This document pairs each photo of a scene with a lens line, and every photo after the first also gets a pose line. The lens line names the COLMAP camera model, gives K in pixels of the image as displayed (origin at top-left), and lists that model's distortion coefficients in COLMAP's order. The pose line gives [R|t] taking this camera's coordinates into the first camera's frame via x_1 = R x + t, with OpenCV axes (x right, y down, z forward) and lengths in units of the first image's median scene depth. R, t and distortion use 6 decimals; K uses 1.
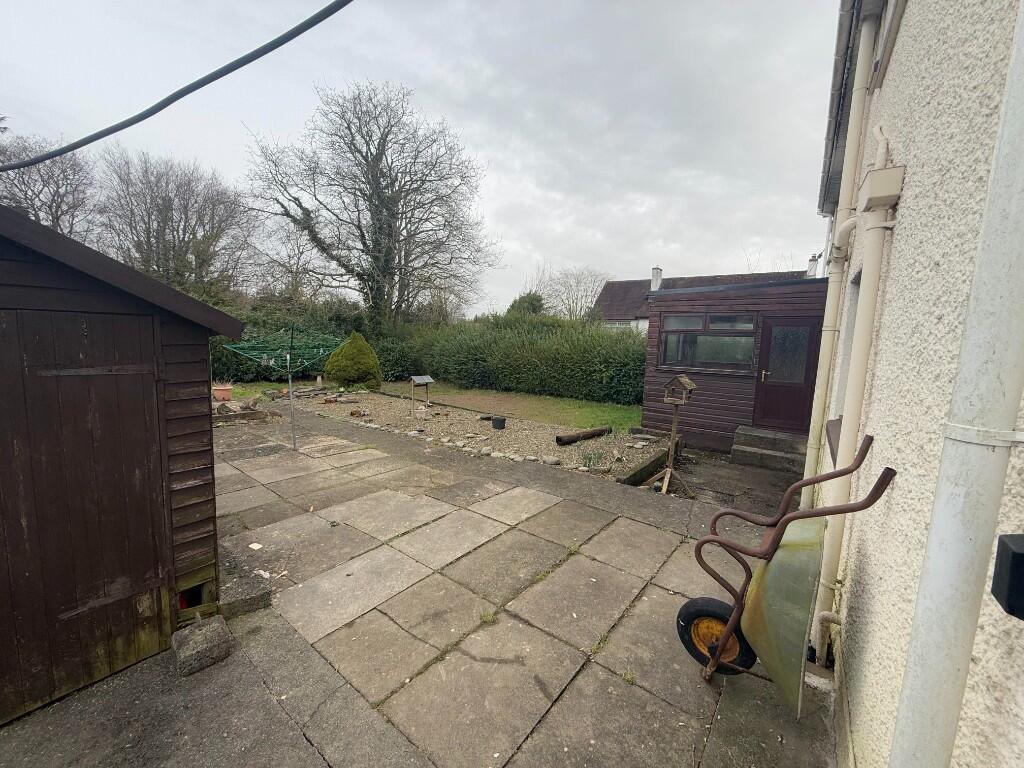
lens RADIAL K [[412.3, 0, 511.5], [0, 412.3, 401.7], [0, 0, 1]] dist [0.005057, -0.000990]
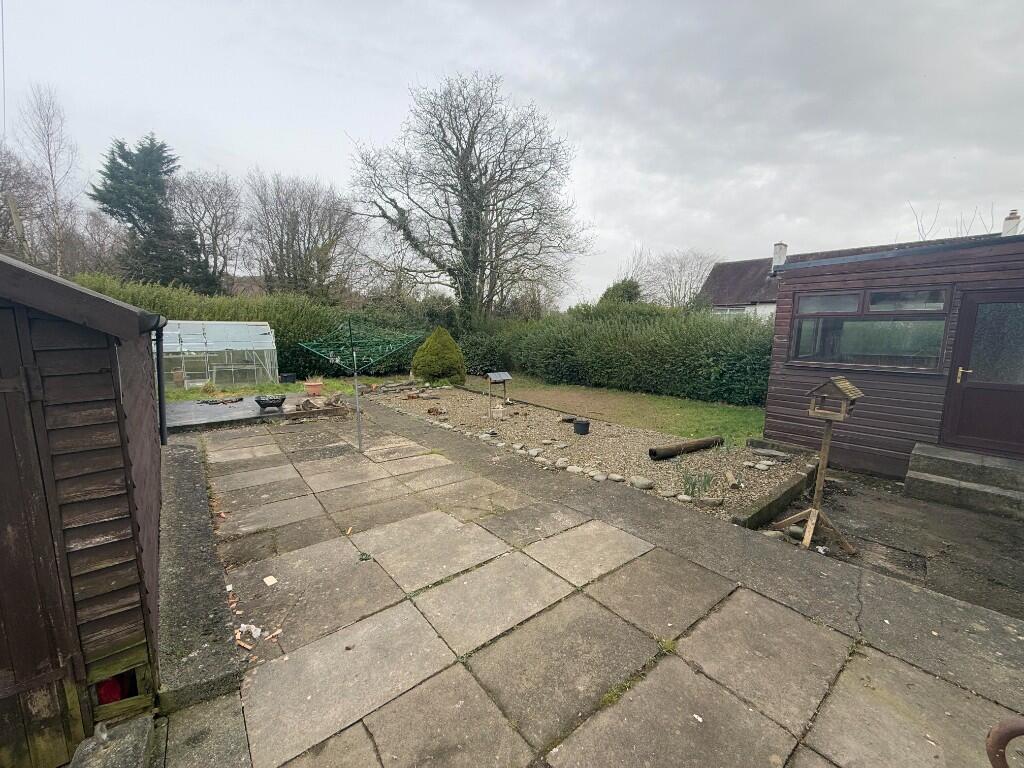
lens RADIAL K [[412.3, 0, 509.4], [0, 412.3, 391.5], [0, 0, 1]] dist [0.005057, -0.000990]
pose [[0.972826, 0.012951, -0.231176, 0.025028], [-0.014378, 0.999887, -0.004489, -0.020674], [0.231092, 0.007690, 0.972902, 0.136254]]
